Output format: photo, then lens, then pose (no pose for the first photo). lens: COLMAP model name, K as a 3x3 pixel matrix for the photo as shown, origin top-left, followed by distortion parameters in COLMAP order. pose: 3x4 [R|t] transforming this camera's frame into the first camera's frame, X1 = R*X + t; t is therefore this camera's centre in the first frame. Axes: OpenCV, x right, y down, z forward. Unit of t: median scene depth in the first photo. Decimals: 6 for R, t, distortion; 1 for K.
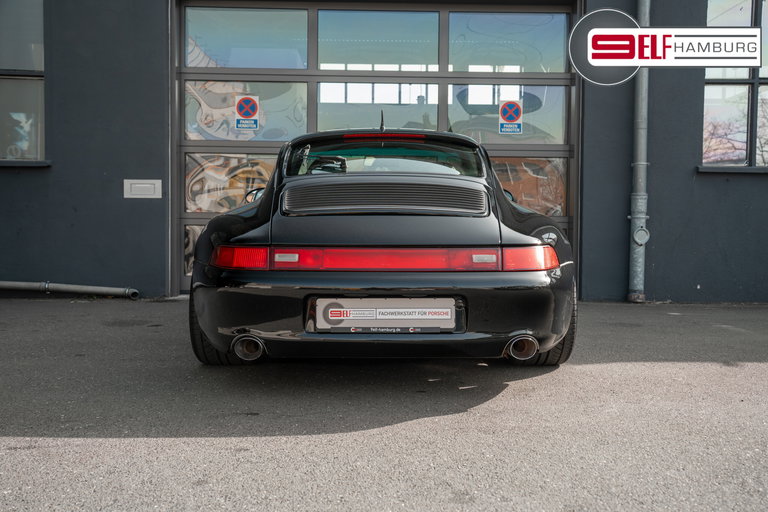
lens RADIAL K [[713.7, 0, 384.0], [0, 713.7, 256.0], [0, 0, 1]] dist [0.020375, 0.033557]
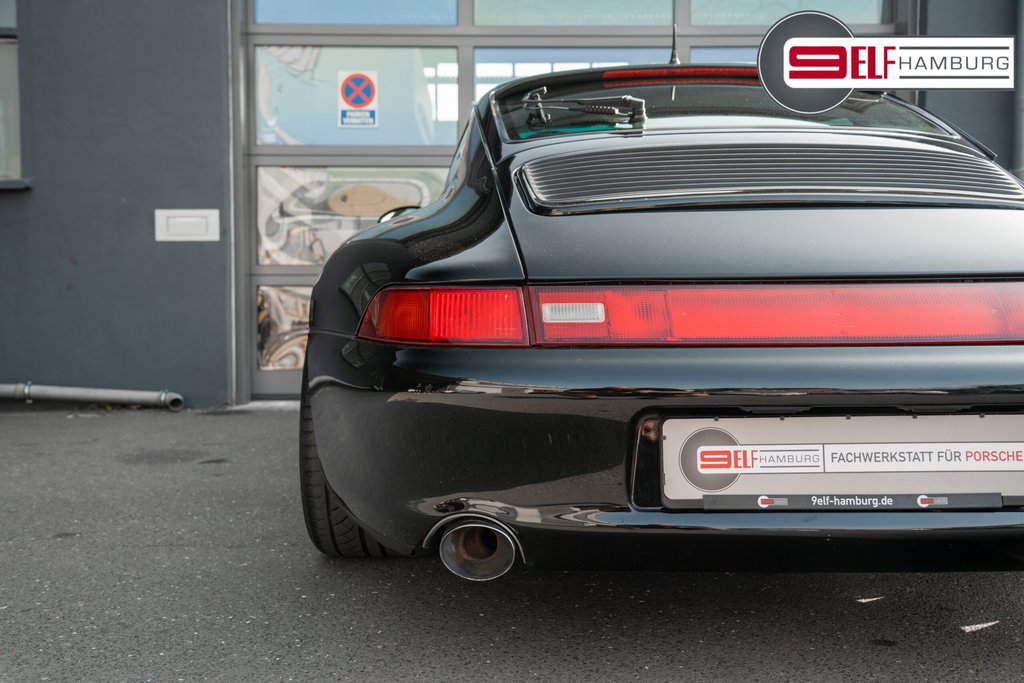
lens RADIAL K [[957.9, 0, 512.0], [0, 957.9, 341.5], [0, 0, 1]] dist [0.036713, 0.019735]
pose [[0.999914, -0.013015, 0.001886, -0.077087], [0.013016, 0.999915, -0.000566, 0.007980], [-0.001878, 0.000591, 0.999998, 0.219754]]
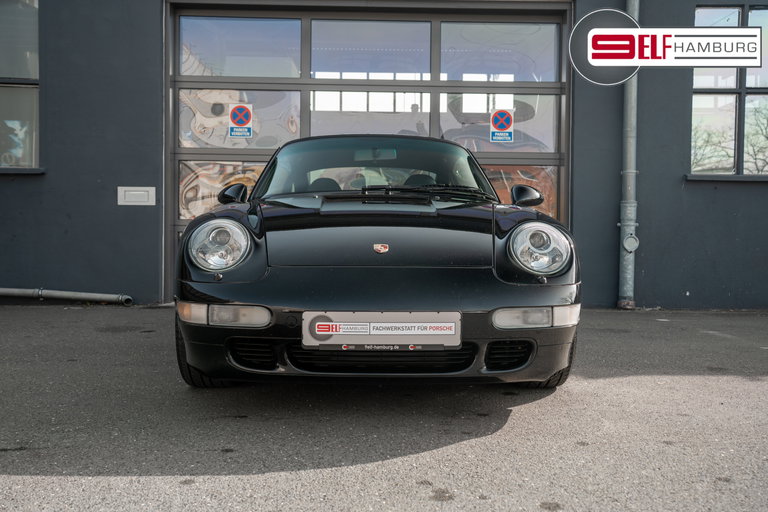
lens RADIAL K [[713.7, 0, 384.0], [0, 713.7, 256.0], [0, 0, 1]] dist [0.020375, 0.033557]
pose [[0.999982, 0.000613, 0.005900, 0.005624], [-0.000550, 0.999942, -0.010781, 0.001362], [-0.005906, 0.010777, 0.999924, -0.008727]]
